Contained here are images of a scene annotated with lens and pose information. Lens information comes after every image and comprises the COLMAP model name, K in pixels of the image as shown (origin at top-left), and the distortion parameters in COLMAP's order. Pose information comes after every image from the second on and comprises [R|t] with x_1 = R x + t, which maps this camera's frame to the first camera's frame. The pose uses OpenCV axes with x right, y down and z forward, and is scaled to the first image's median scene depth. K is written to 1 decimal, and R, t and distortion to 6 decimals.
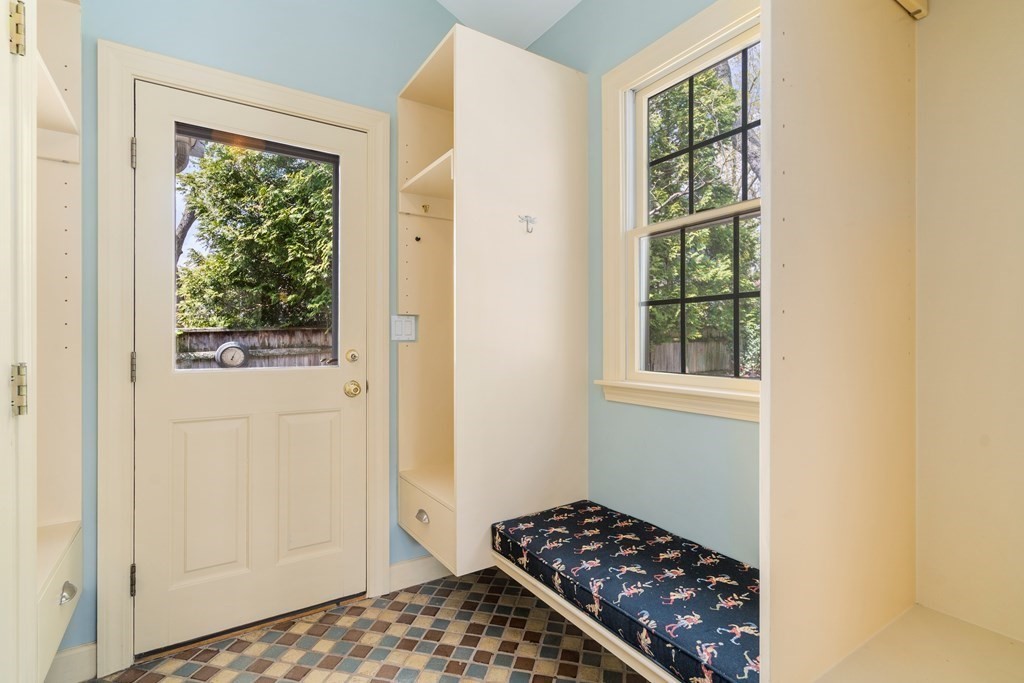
lens RADIAL K [[479.2, 0, 509.7], [0, 479.2, 342.0], [0, 0, 1]] dist [0.000440, 0.000481]
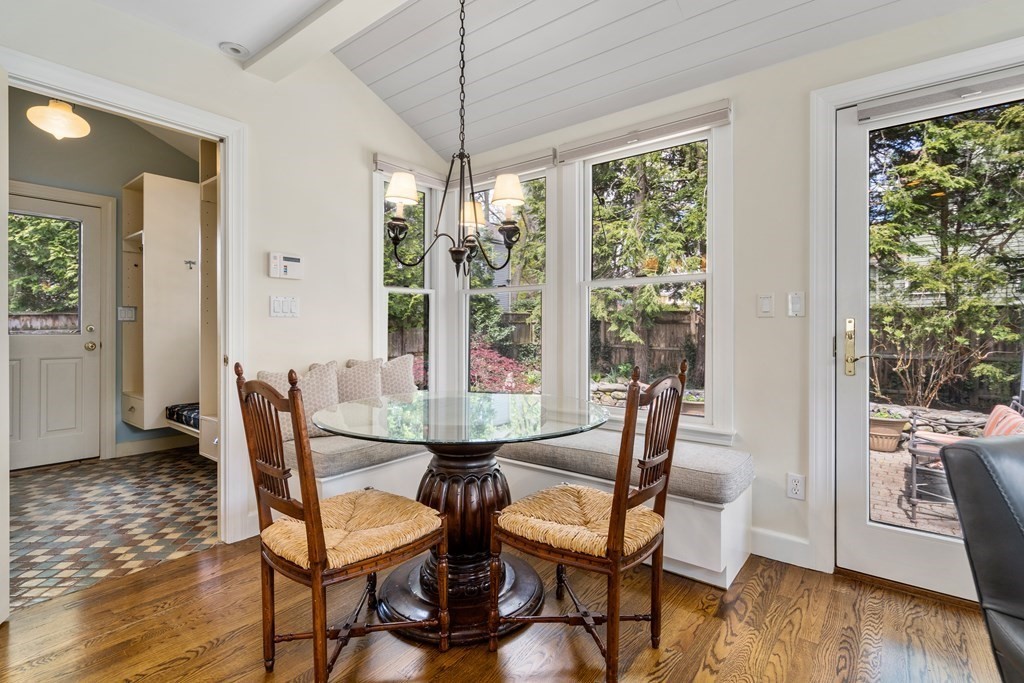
lens RADIAL K [[479.2, 0, 515.7], [0, 479.2, 332.0], [0, 0, 1]] dist [0.000440, 0.000481]
pose [[0.946725, -0.002078, 0.322035, 0.290479], [0.000445, 0.999987, 0.005143, 0.015344], [-0.322042, -0.004725, 0.946714, -0.590298]]
